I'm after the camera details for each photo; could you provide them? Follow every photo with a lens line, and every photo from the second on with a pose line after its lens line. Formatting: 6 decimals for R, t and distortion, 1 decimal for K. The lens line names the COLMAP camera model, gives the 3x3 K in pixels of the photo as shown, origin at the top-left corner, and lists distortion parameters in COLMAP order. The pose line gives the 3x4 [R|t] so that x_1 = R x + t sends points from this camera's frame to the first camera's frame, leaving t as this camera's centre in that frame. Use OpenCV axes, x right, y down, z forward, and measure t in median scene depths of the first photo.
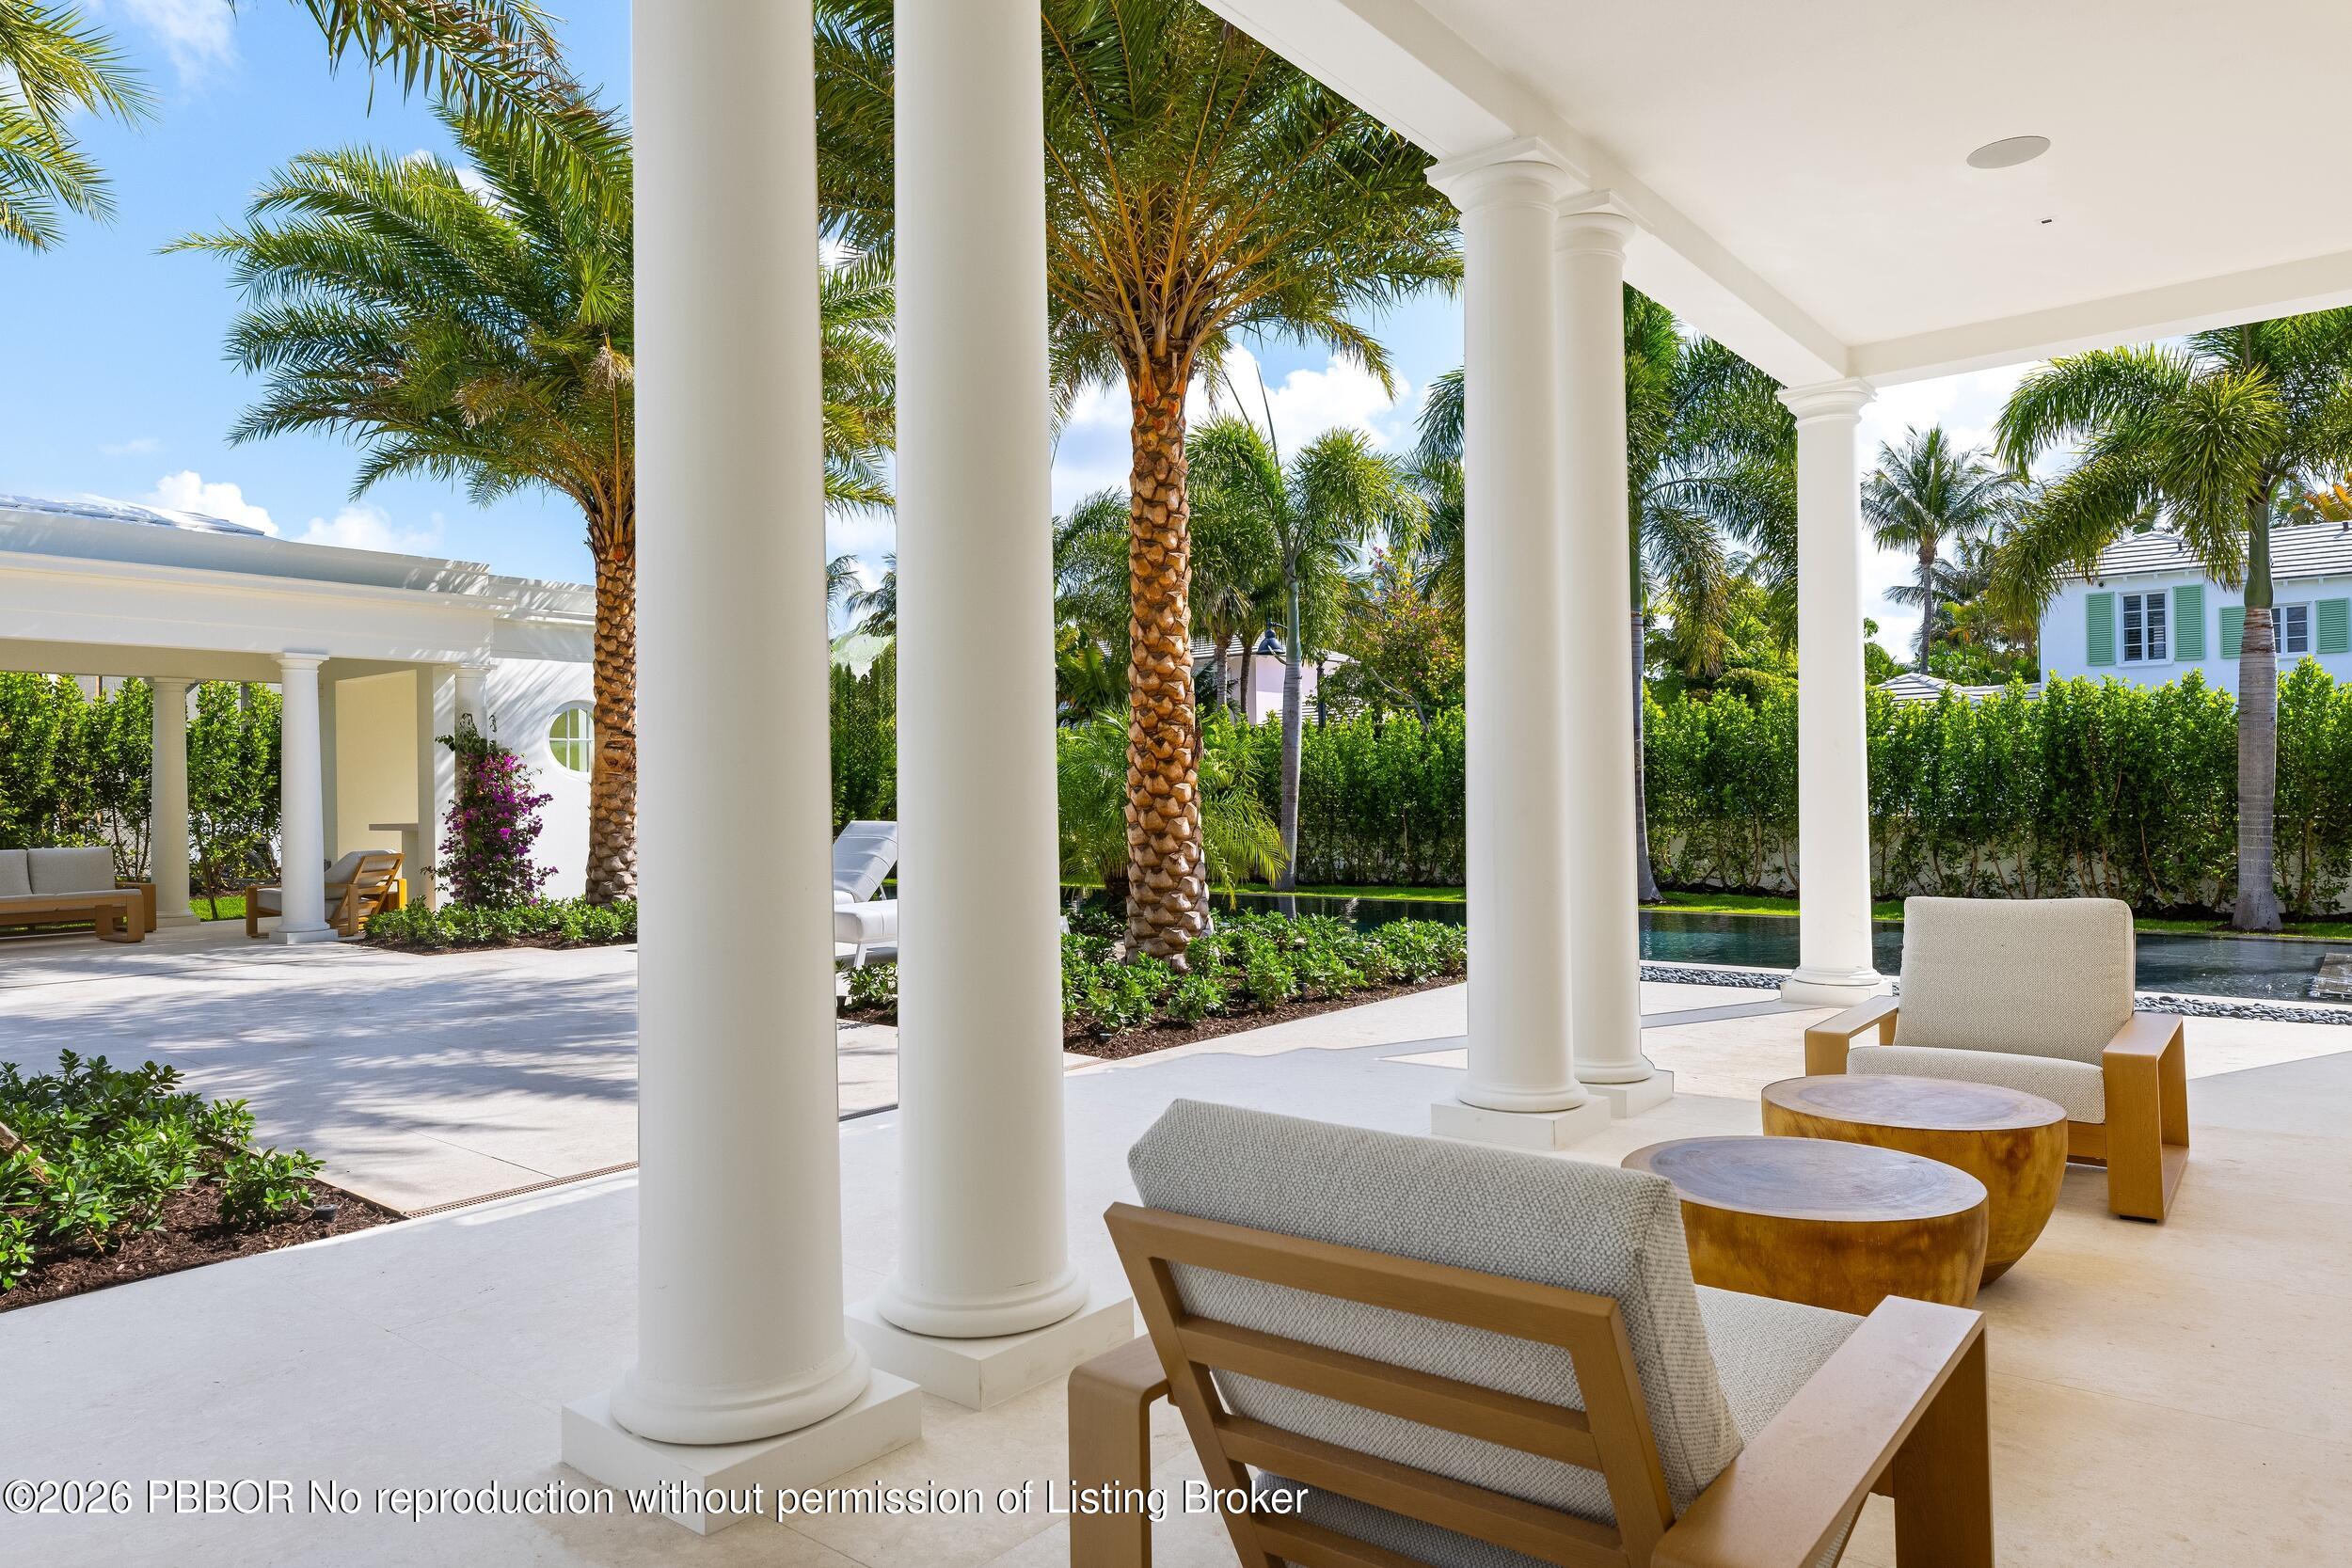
lens RADIAL K [[1461.3, 0, 1176.0], [0, 1461.3, 784.0], [0, 0, 1]] dist [0.005893, 0.001864]
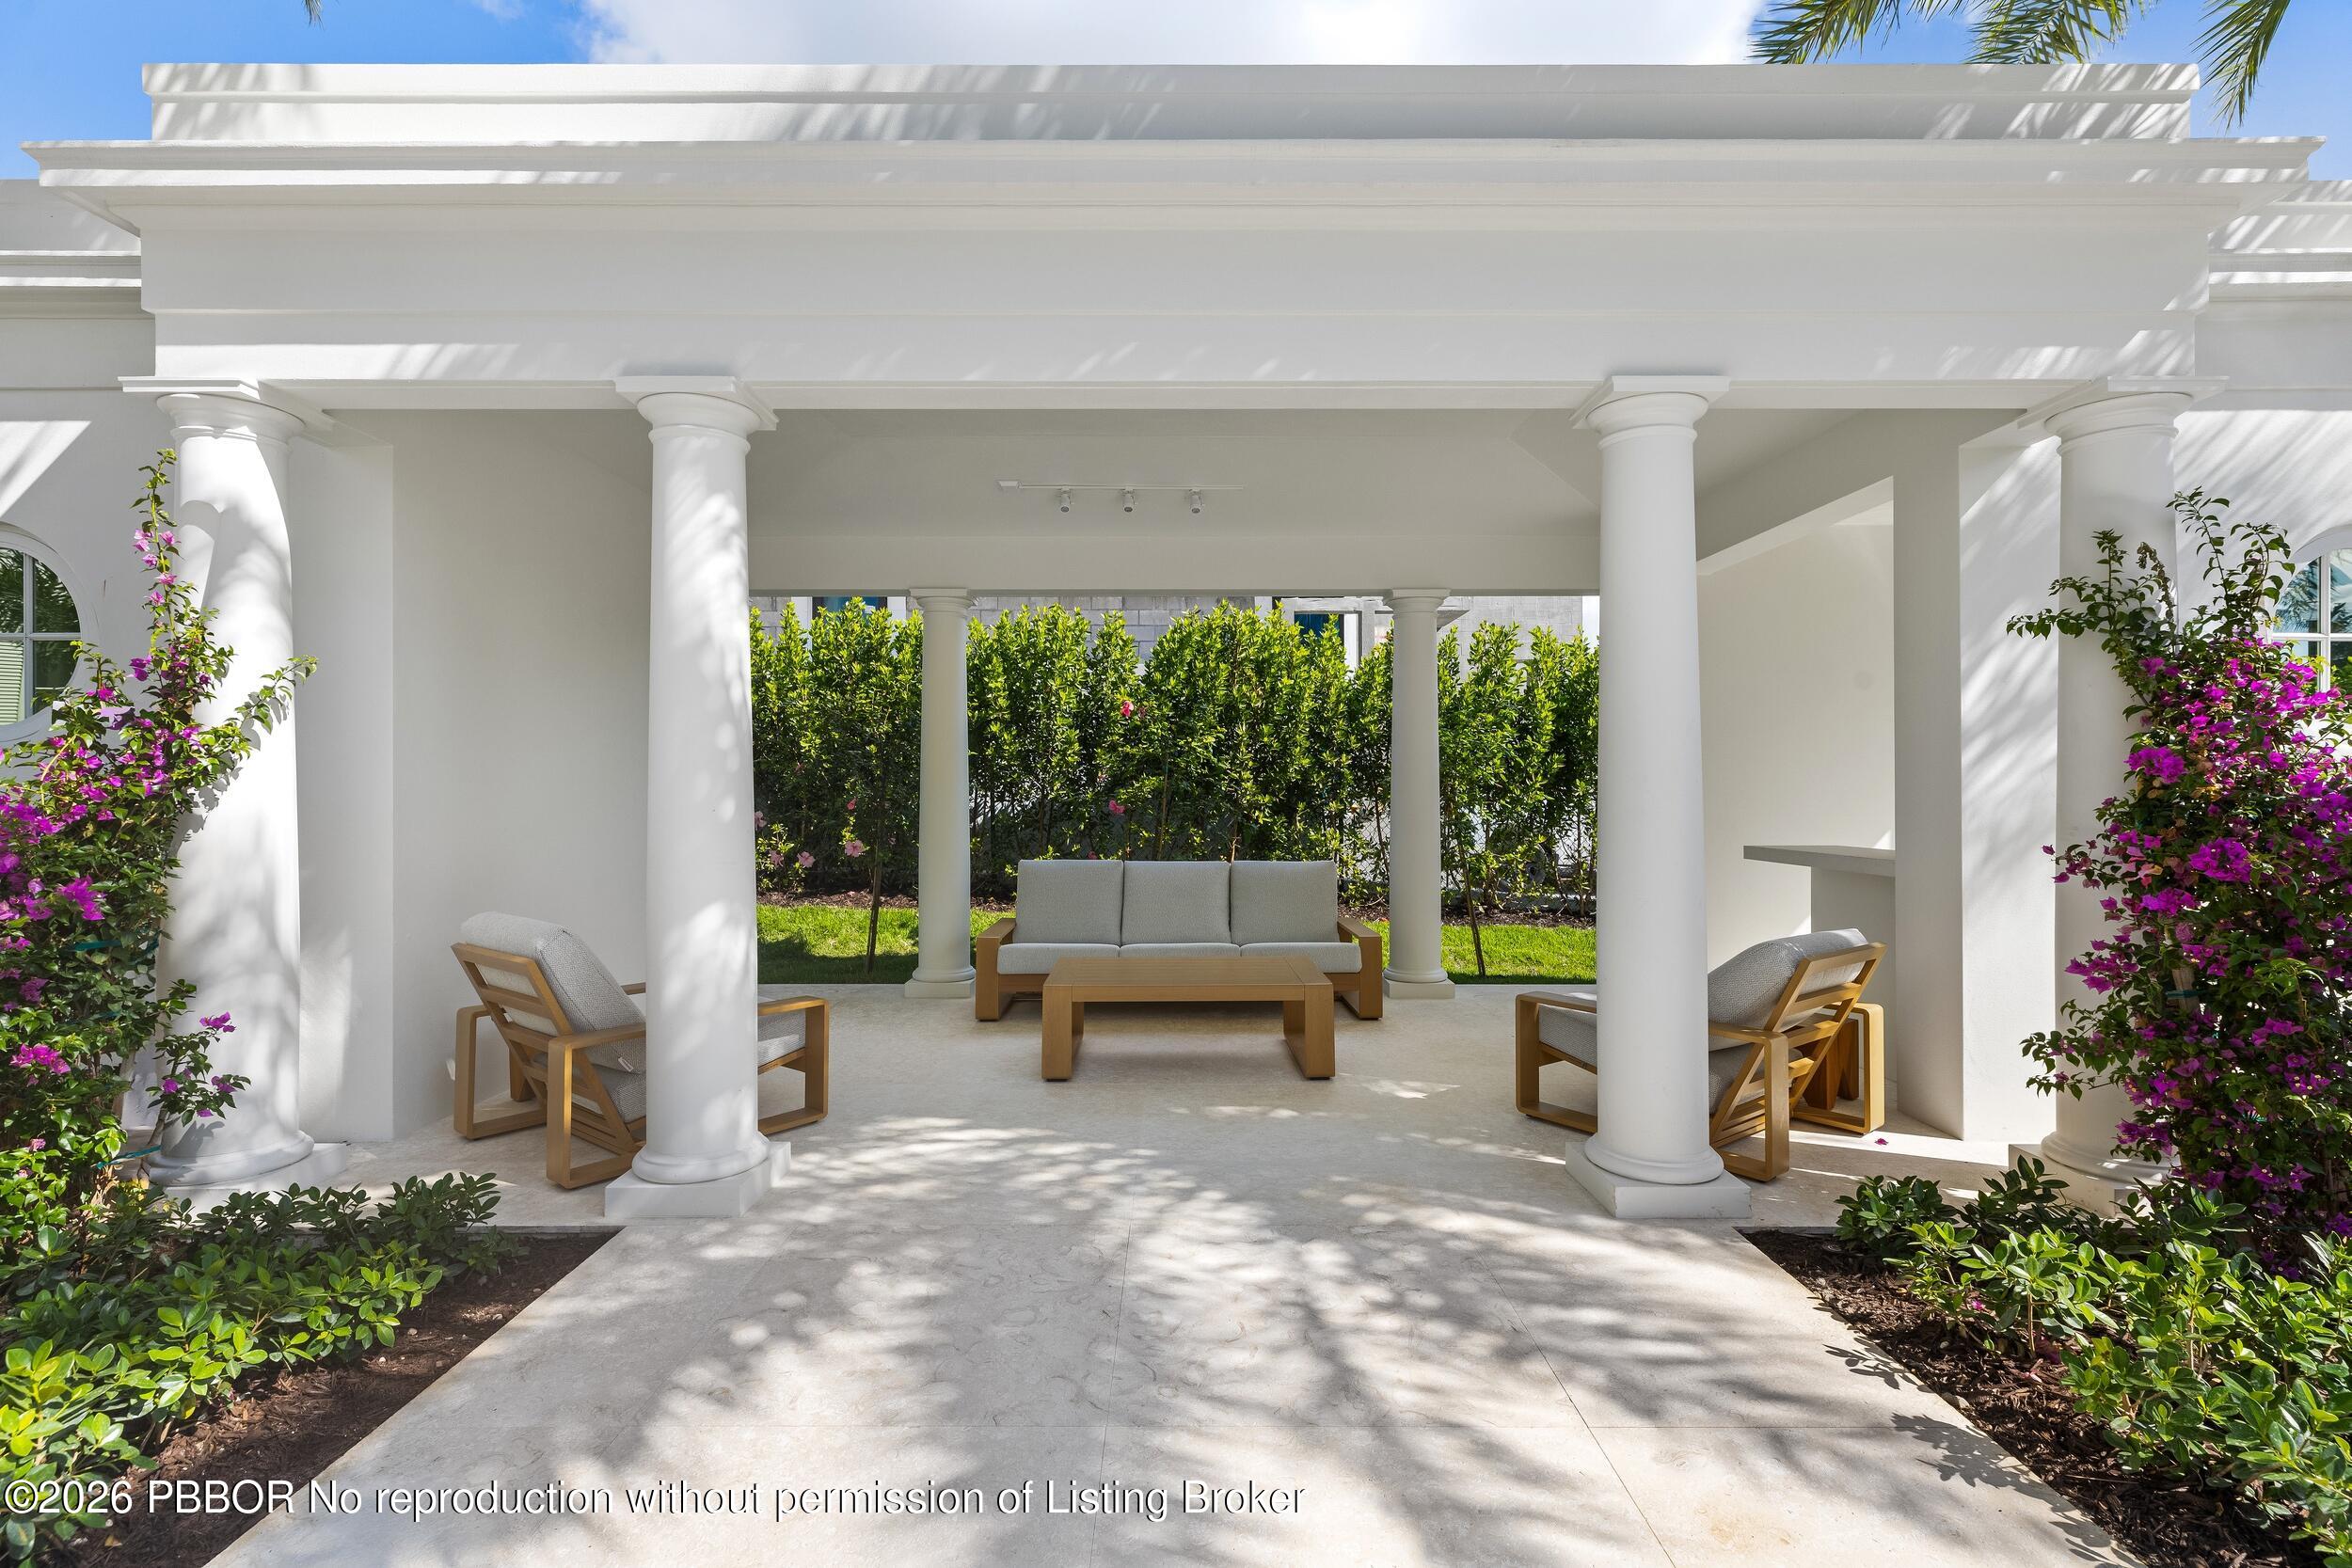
lens RADIAL K [[1094.7, 0, 1176.0], [0, 1094.7, 784.0], [0, 0, 1]] dist [-0.000587, -0.000055]
pose [[0.637079, 0.010287, -0.770730, -0.359315], [-0.005770, 0.999947, 0.008577, 0.005440], [0.770777, -0.001017, 0.637104, 0.572256]]
